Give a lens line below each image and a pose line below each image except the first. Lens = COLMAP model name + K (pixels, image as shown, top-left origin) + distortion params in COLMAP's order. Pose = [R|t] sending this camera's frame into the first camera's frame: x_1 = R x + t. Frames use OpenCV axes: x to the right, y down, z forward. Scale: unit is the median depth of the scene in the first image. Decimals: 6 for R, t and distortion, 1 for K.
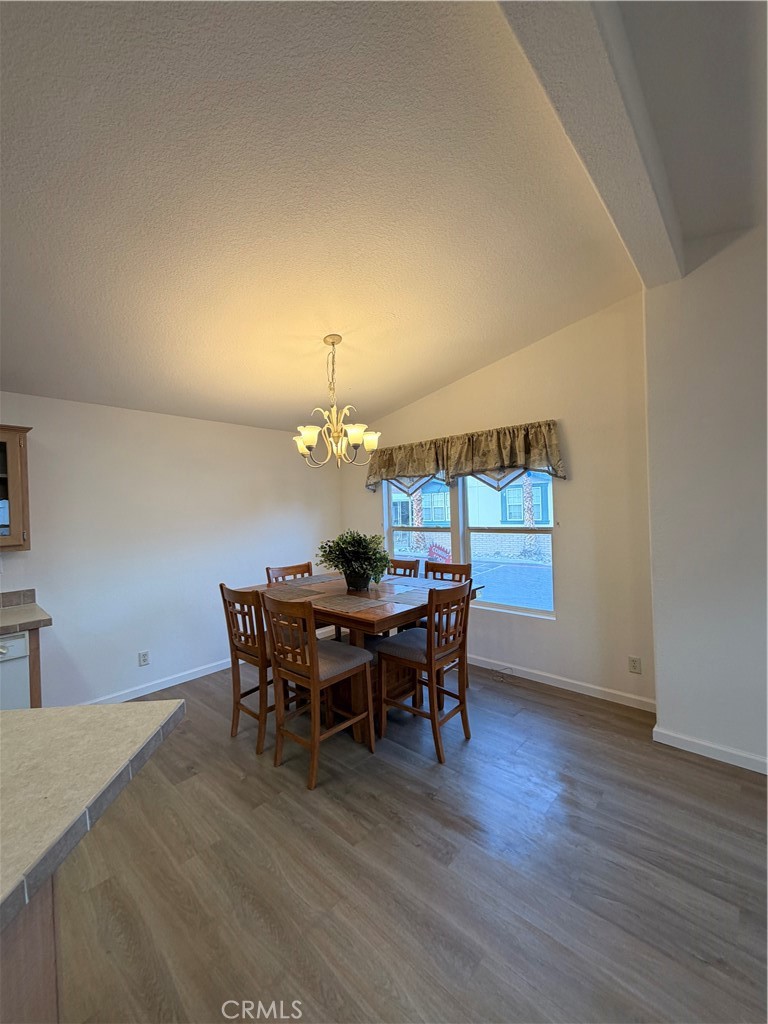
lens RADIAL K [[409.3, 0, 381.7], [0, 409.3, 509.3], [0, 0, 1]] dist [-0.001942, 0.000411]
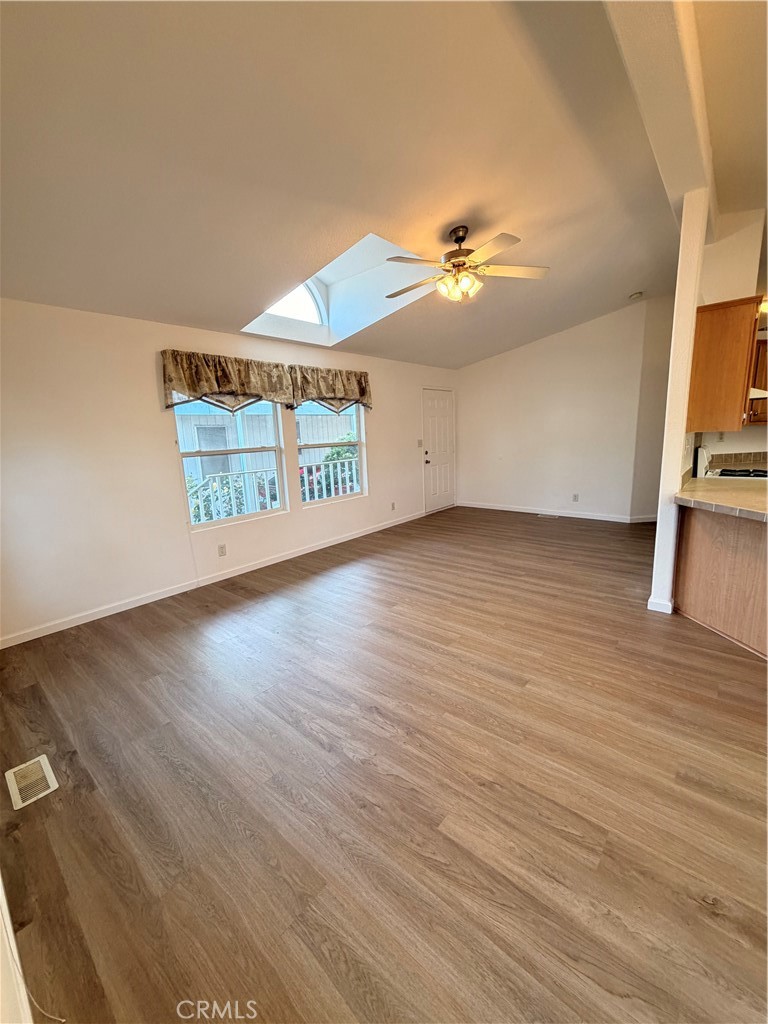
lens RADIAL K [[408.3, 0, 383.4], [0, 408.3, 509.6], [0, 0, 1]] dist [-0.000298, 0.000338]
pose [[-0.996992, 0.076017, -0.015078, 0.577924], [0.071833, 0.979474, 0.188335, 0.018275], [0.029086, 0.186686, -0.981989, 1.094925]]
